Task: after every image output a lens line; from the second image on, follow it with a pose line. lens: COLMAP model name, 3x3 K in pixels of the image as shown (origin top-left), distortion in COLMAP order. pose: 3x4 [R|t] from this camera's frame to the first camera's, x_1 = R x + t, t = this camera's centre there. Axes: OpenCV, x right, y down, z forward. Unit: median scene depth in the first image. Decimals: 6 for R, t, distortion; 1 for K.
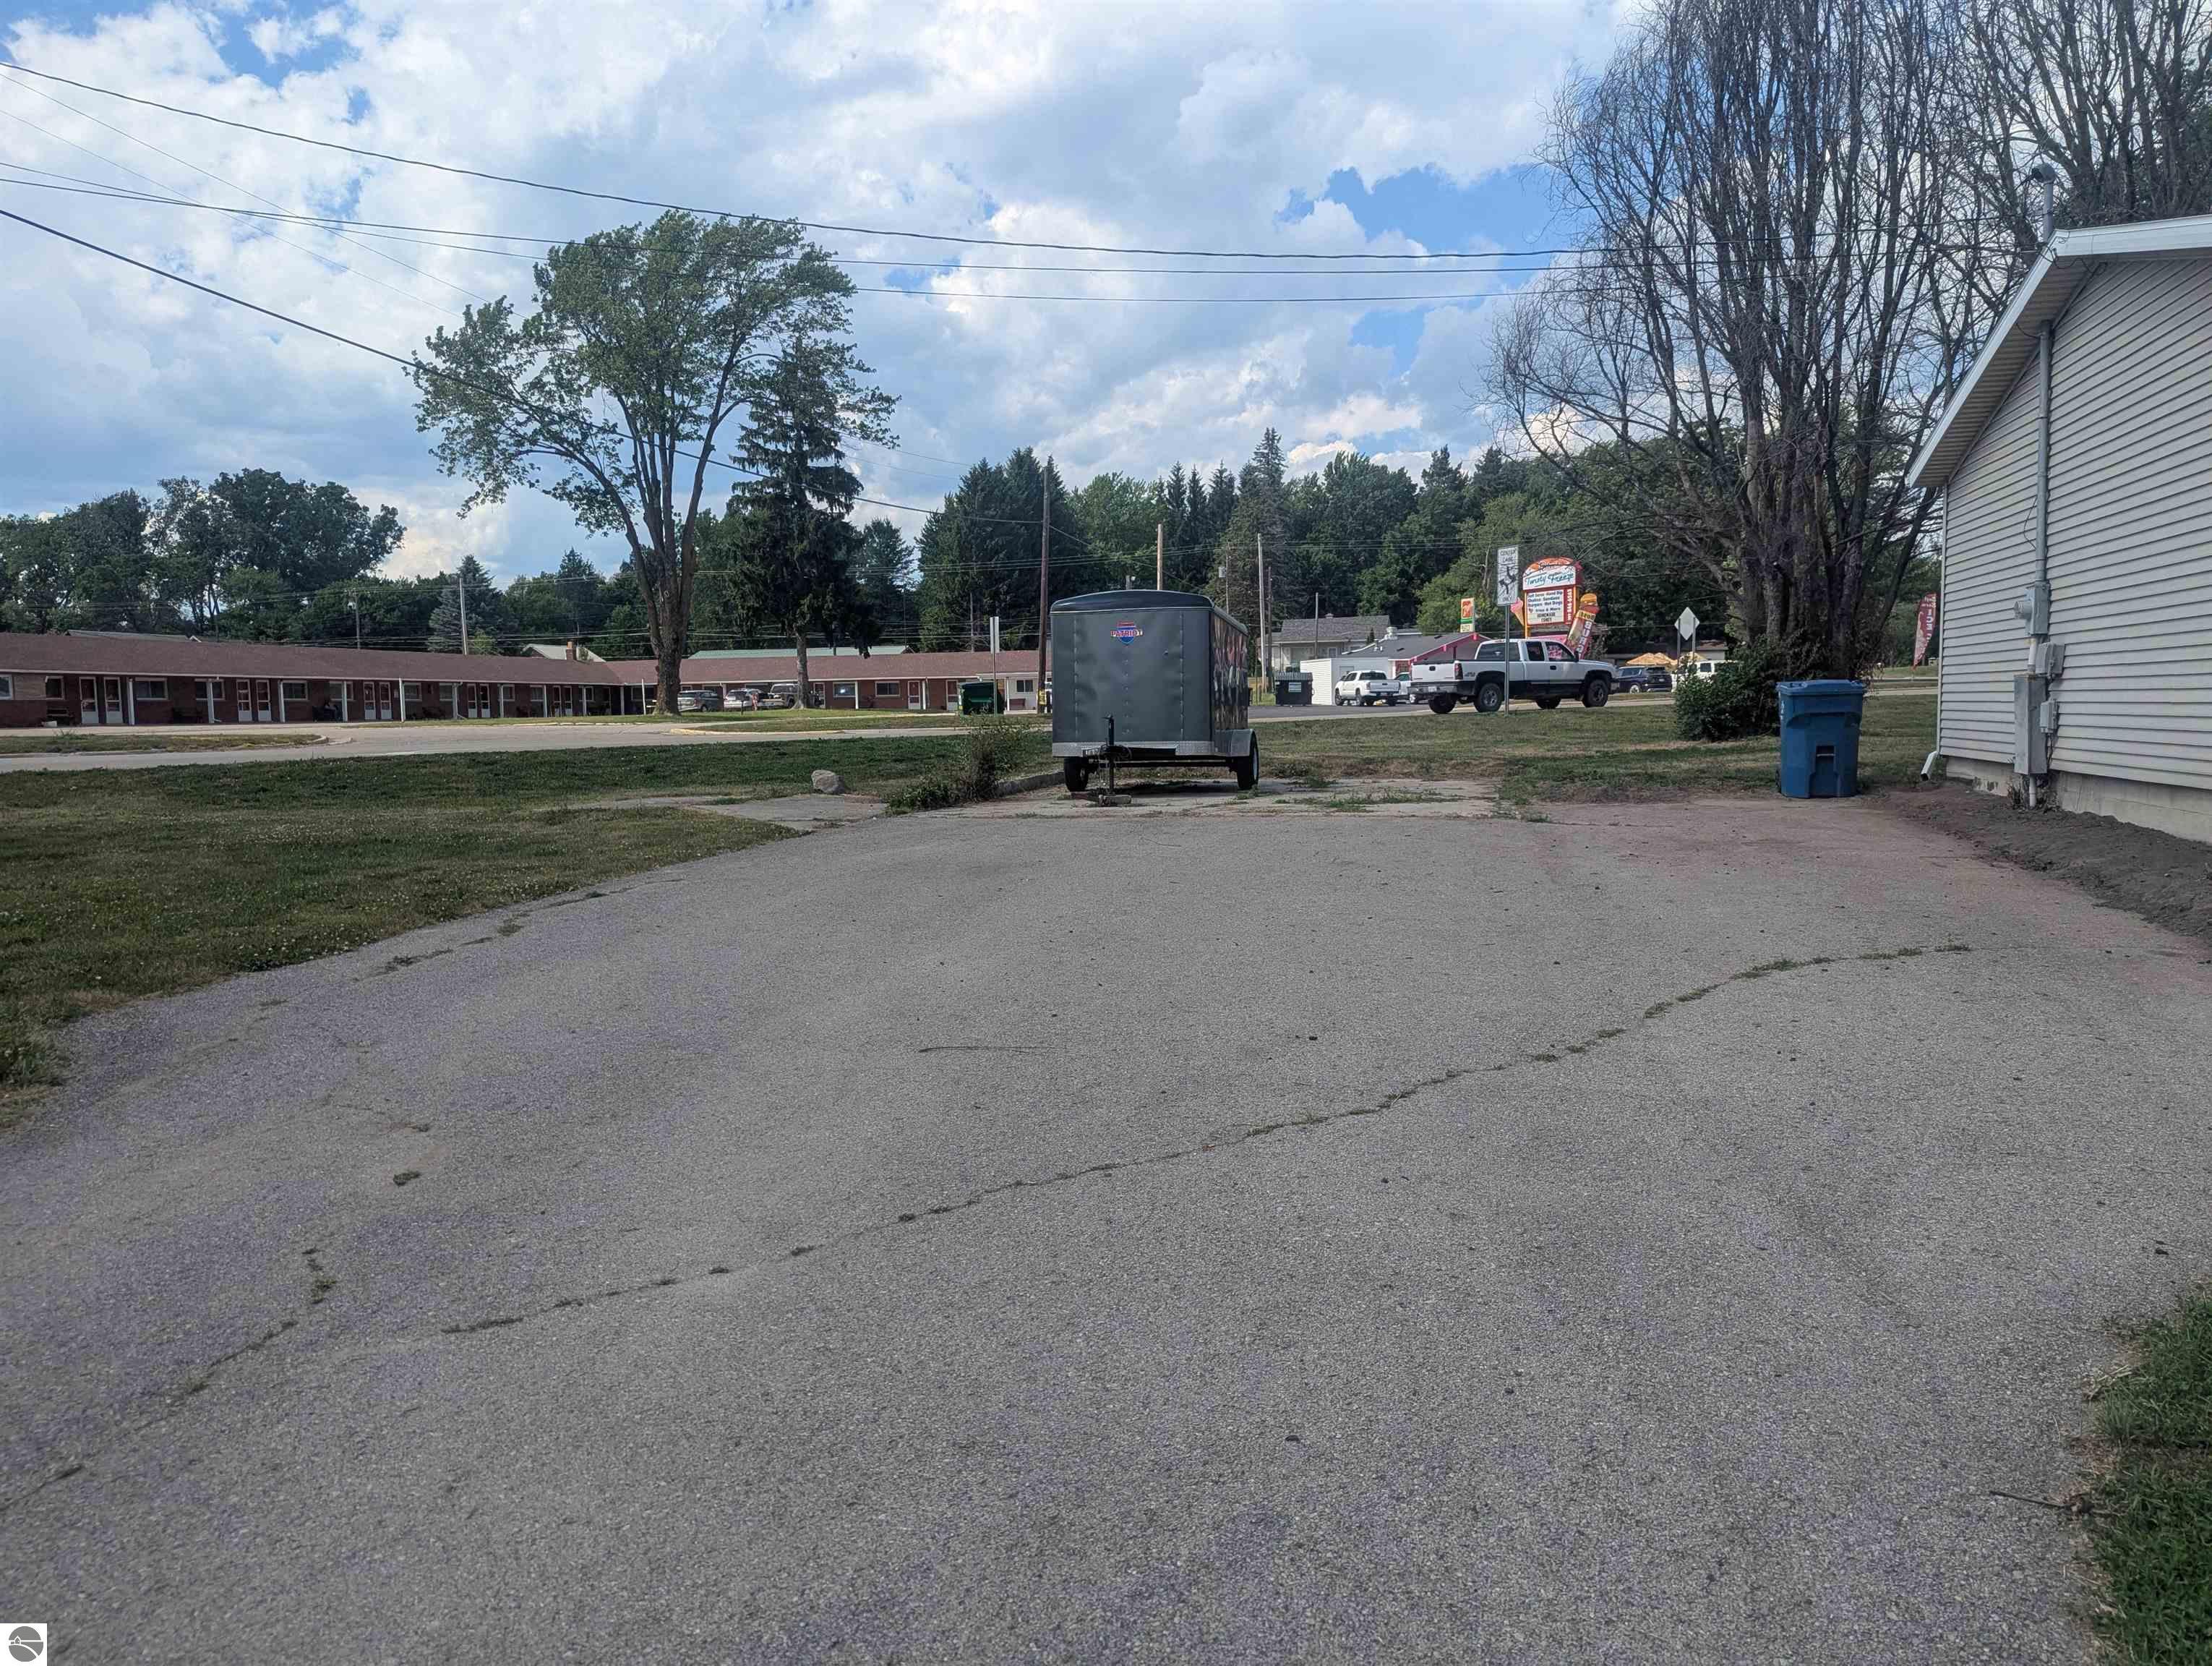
lens RADIAL K [[1559.1, 0, 1106.0], [0, 1559.1, 833.0], [0, 0, 1]] dist [0.076452, 0.000582]
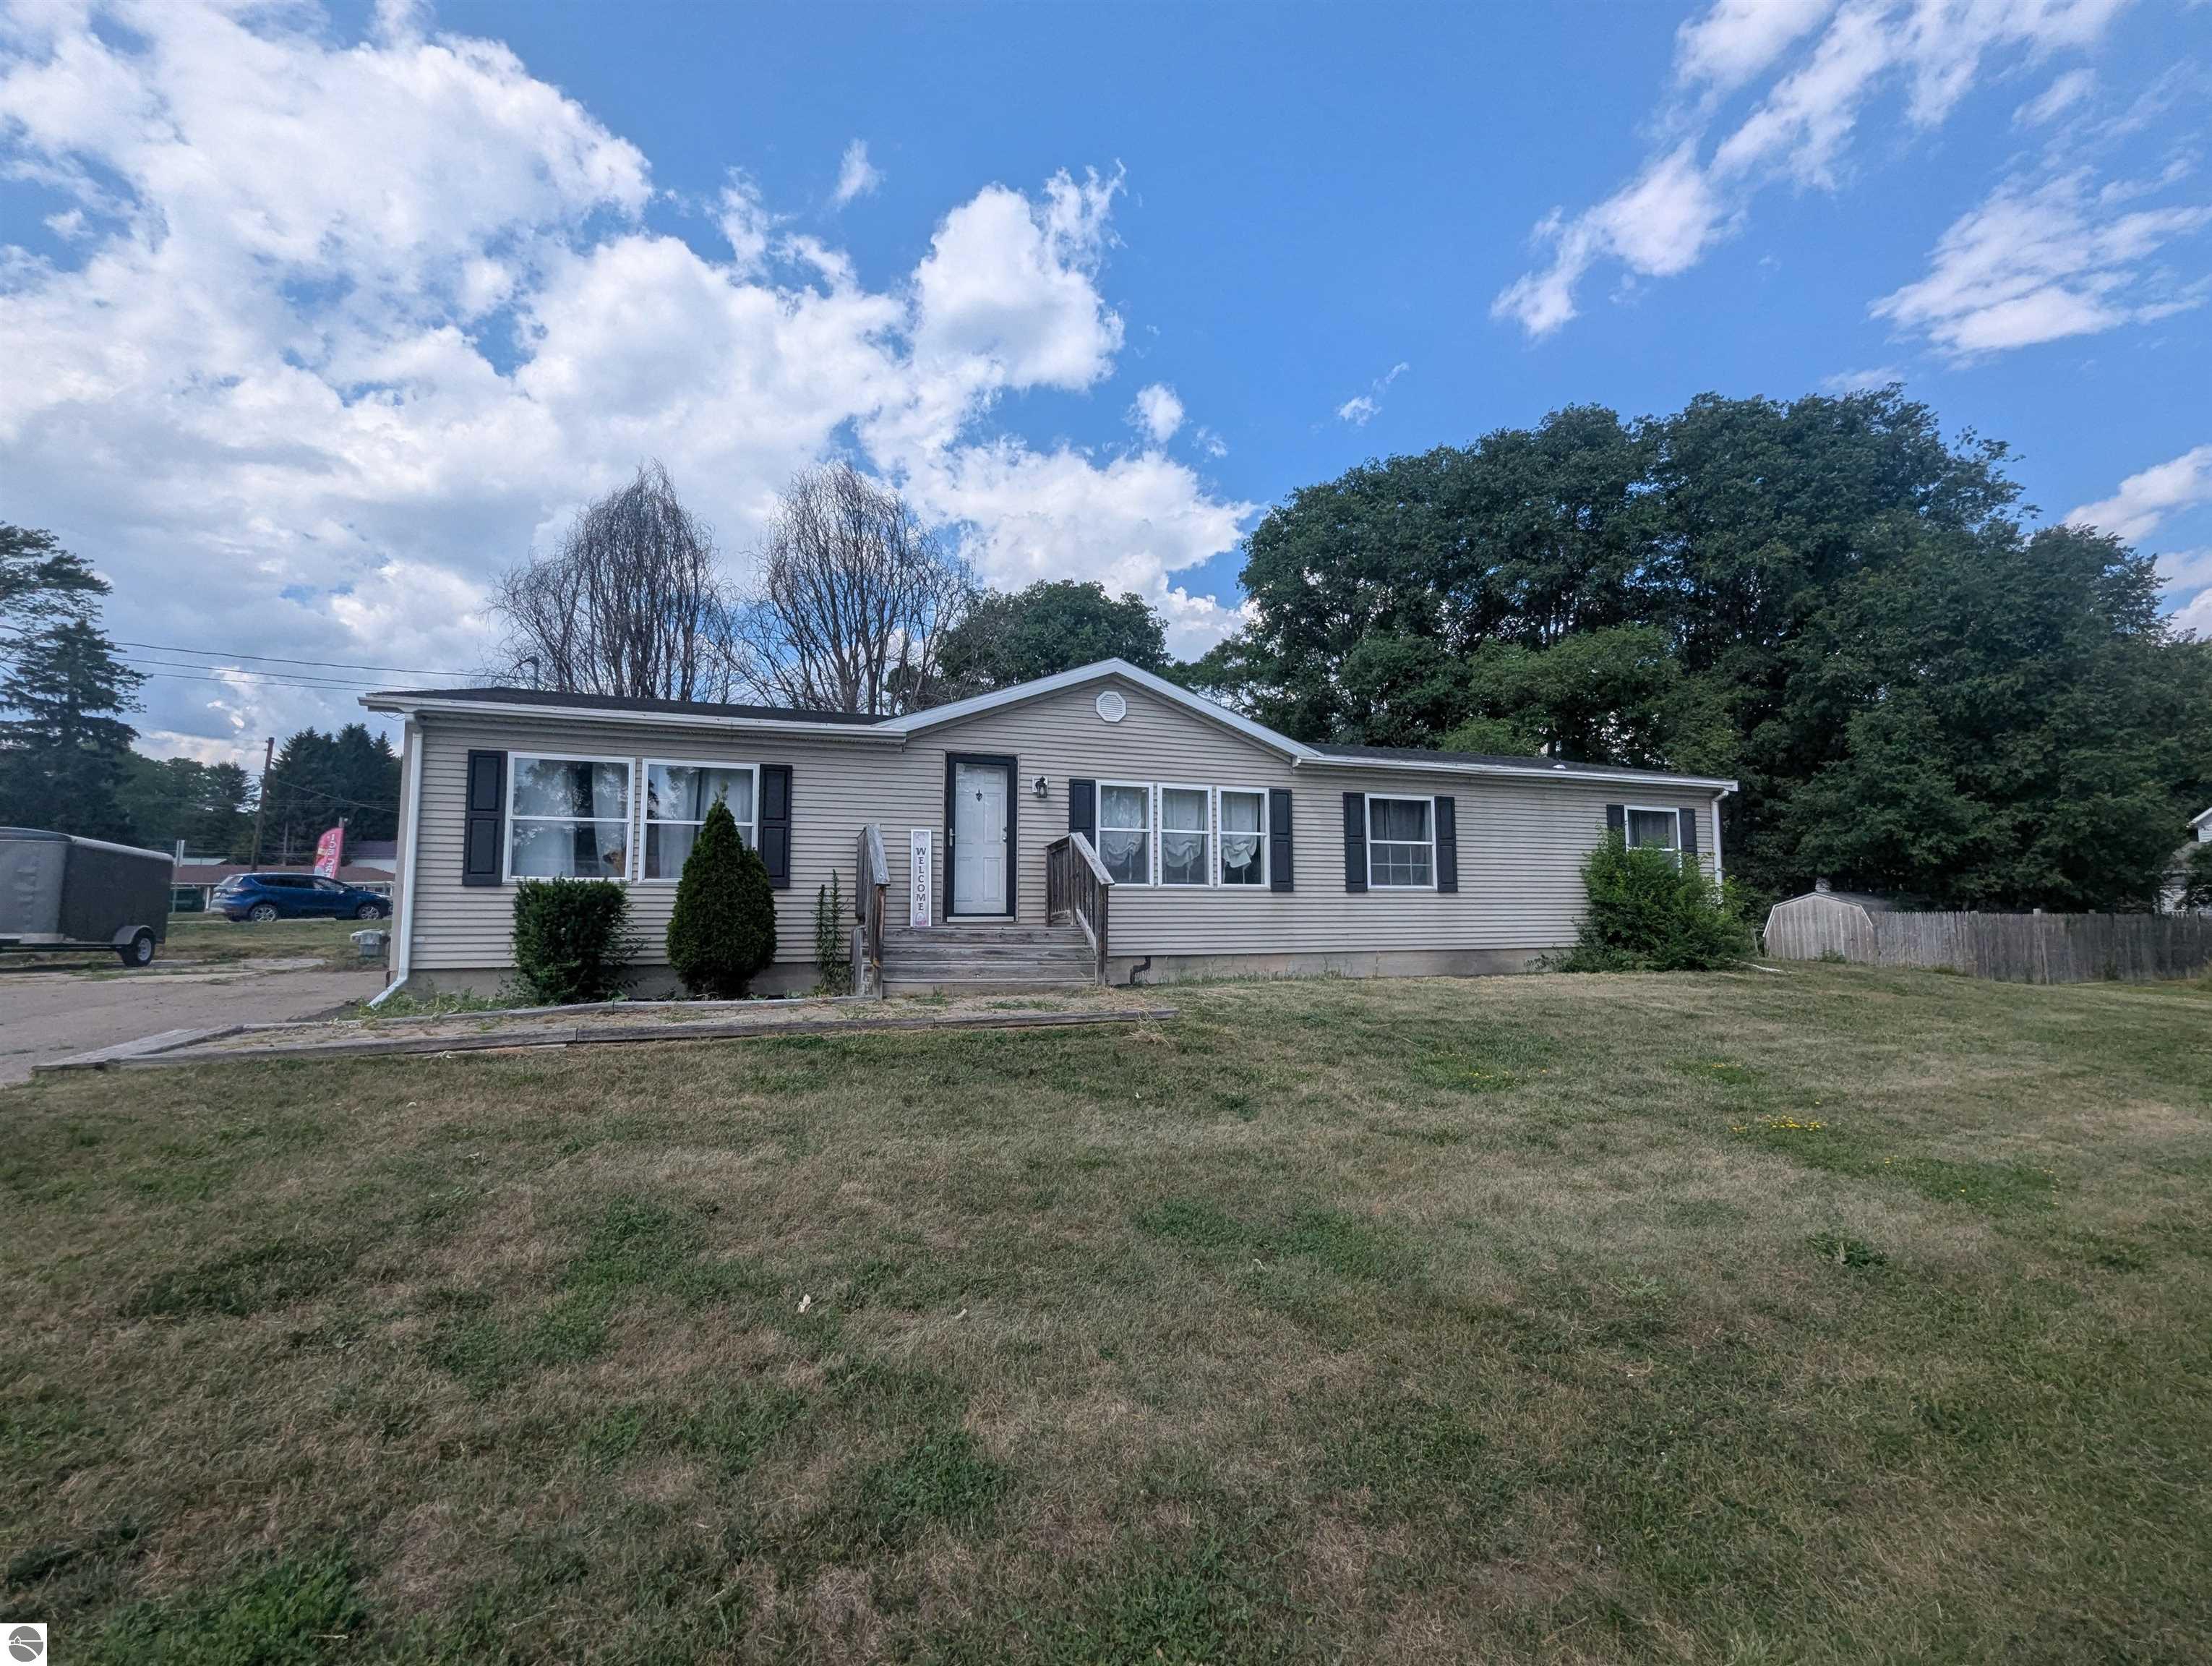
lens RADIAL K [[917.9, 0, 1106.0], [0, 917.9, 833.0], [0, 0, 1]] dist [0.000127, -0.000230]
pose [[0.824959, 0.059894, 0.562011, 0.360997], [0.034500, 0.987179, -0.155846, 0.010417], [-0.564139, 0.147956, 0.812315, -0.205971]]
